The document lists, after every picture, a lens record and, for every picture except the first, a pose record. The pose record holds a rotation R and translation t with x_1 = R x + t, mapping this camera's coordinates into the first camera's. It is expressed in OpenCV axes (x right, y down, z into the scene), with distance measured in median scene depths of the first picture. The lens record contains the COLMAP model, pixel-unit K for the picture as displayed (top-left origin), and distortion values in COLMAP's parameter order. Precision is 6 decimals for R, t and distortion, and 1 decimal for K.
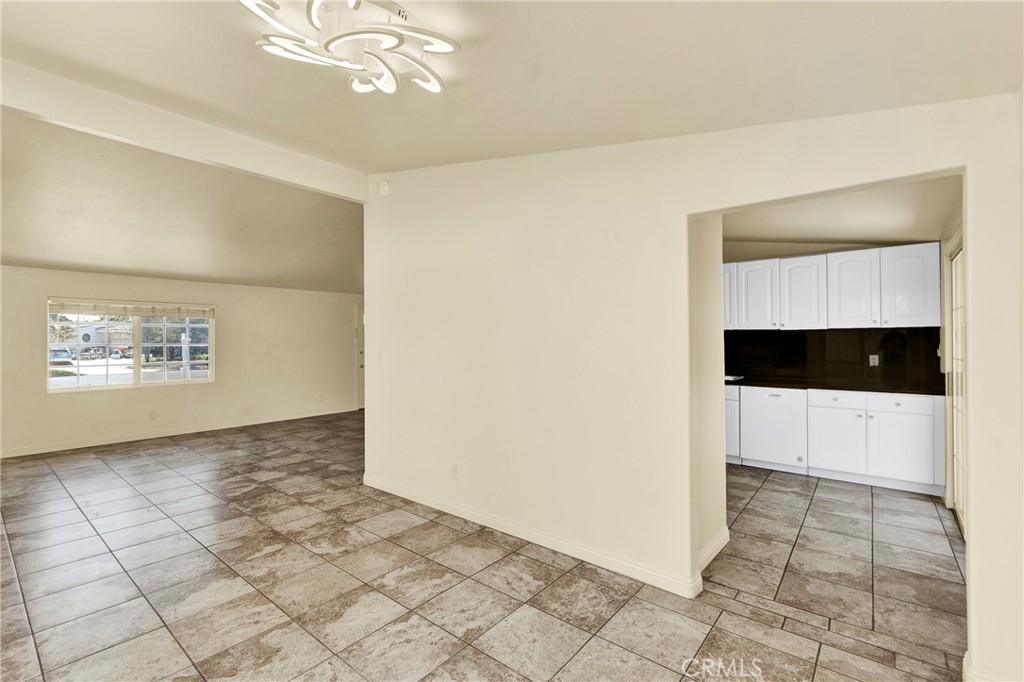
lens RADIAL K [[456.2, 0, 517.7], [0, 456.2, 336.1], [0, 0, 1]] dist [0.002894, 0.000078]
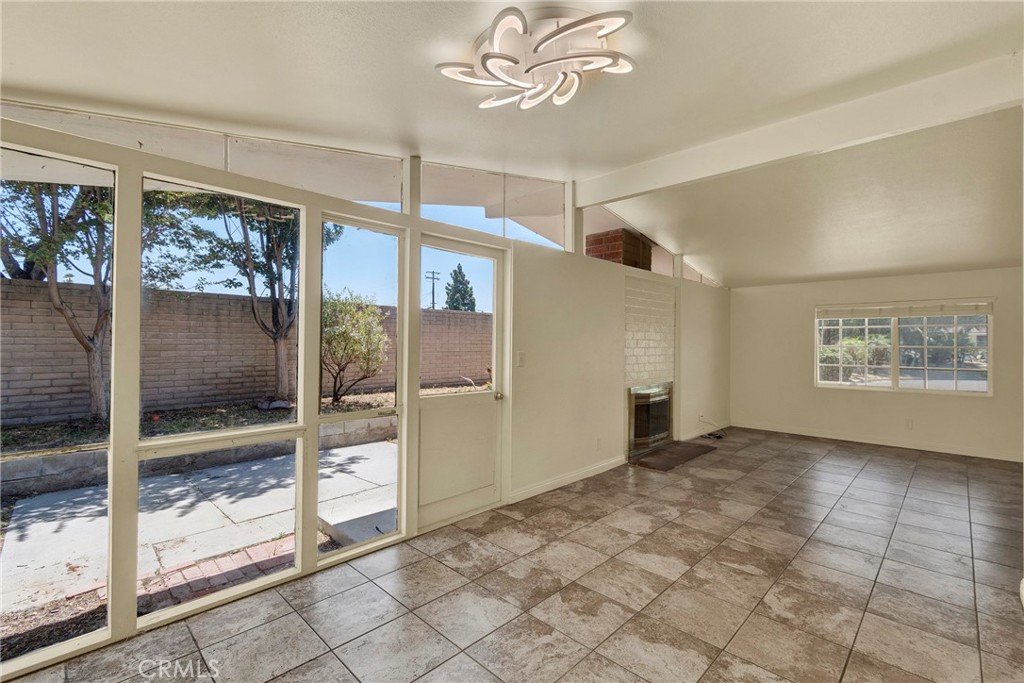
lens RADIAL K [[452.6, 0, 509.6], [0, 452.6, 340.7], [0, 0, 1]] dist [0.003473, -0.000055]
pose [[-0.096072, 0.000073, -0.995374, 0.341897], [0.006544, 0.999978, -0.000558, 0.001715], [0.995353, -0.006568, -0.096071, 0.498542]]
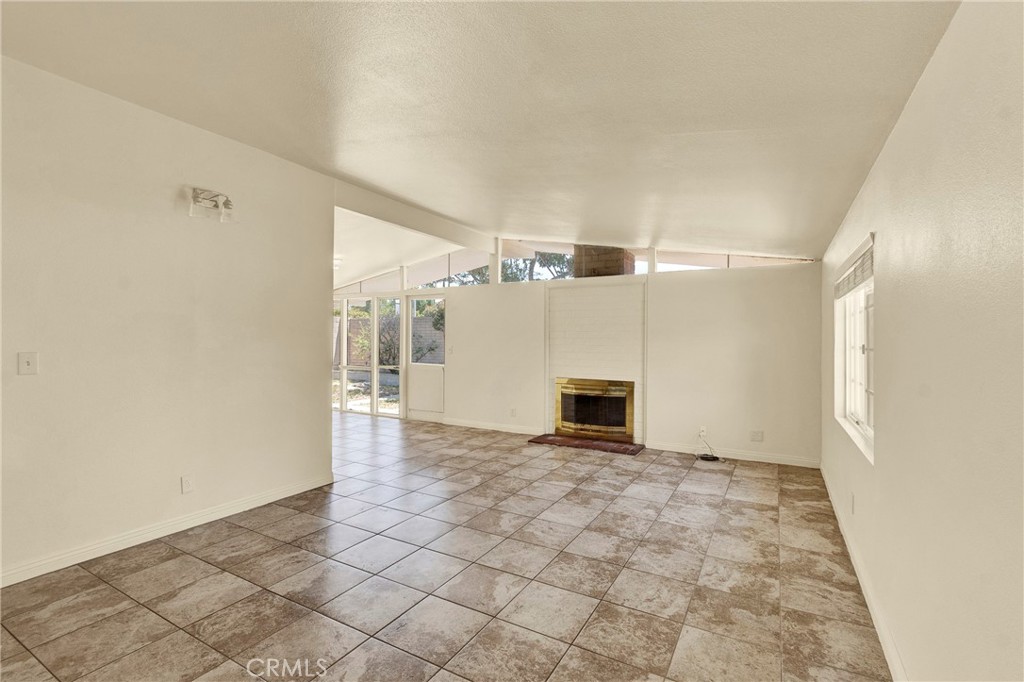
lens RADIAL K [[455.6, 0, 515.6], [0, 455.6, 337.3], [0, 0, 1]] dist [0.000121, -0.001432]
pose [[-0.985663, -0.002404, -0.168708, -0.672537], [0.000072, 0.999892, -0.014669, 0.023572], [0.168725, -0.014471, -0.985557, 2.452921]]
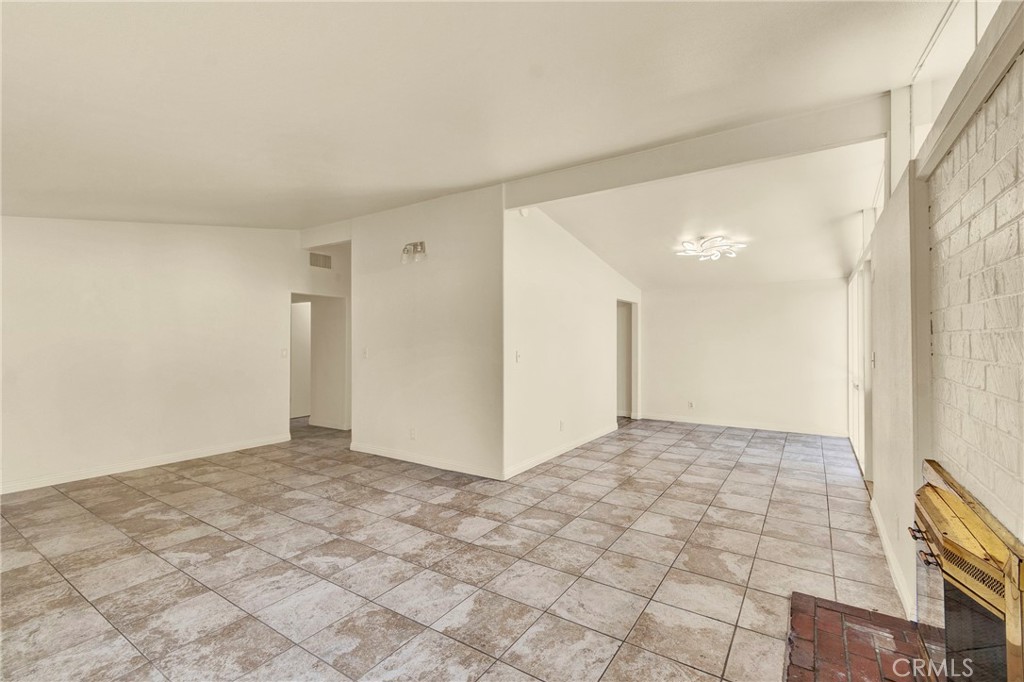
lens RADIAL K [[455.6, 0, 515.6], [0, 455.6, 337.3], [0, 0, 1]] dist [0.000121, -0.001432]
pose [[-0.108123, 0.012837, 0.994055, -1.617886], [-0.008920, 0.999864, -0.013882, 0.019750], [-0.994098, -0.010368, -0.107993, 1.293147]]
